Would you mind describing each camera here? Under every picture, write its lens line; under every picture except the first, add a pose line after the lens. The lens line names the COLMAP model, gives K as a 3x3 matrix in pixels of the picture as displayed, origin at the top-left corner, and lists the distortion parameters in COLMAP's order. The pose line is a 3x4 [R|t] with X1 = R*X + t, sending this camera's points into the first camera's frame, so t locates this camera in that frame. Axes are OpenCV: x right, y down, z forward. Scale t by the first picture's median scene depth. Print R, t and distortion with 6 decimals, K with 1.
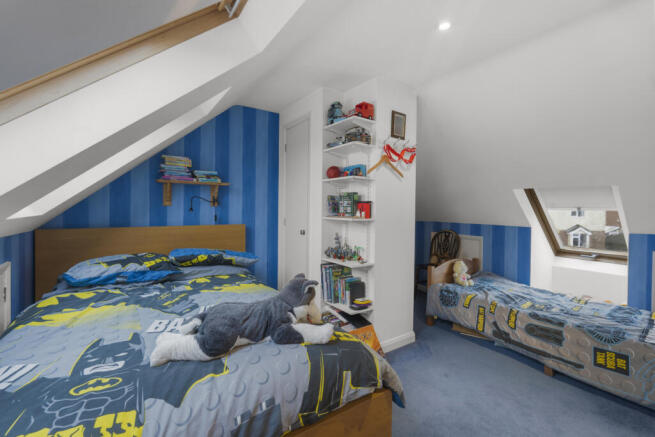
lens RADIAL K [[289.5, 0, 325.4], [0, 289.5, 214.1], [0, 0, 1]] dist [-0.010286, -0.000022]
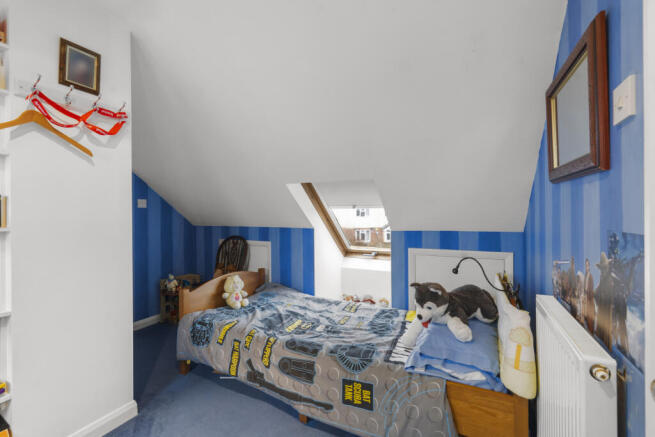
lens RADIAL K [[289.5, 0, 331.4], [0, 289.5, 215.1], [0, 0, 1]] dist [-0.010286, -0.000022]
pose [[0.874145, -0.024013, 0.485071, 0.411763], [0.029451, 0.999560, -0.003589, 0.012446], [-0.484771, 0.017423, 0.874467, 0.239956]]
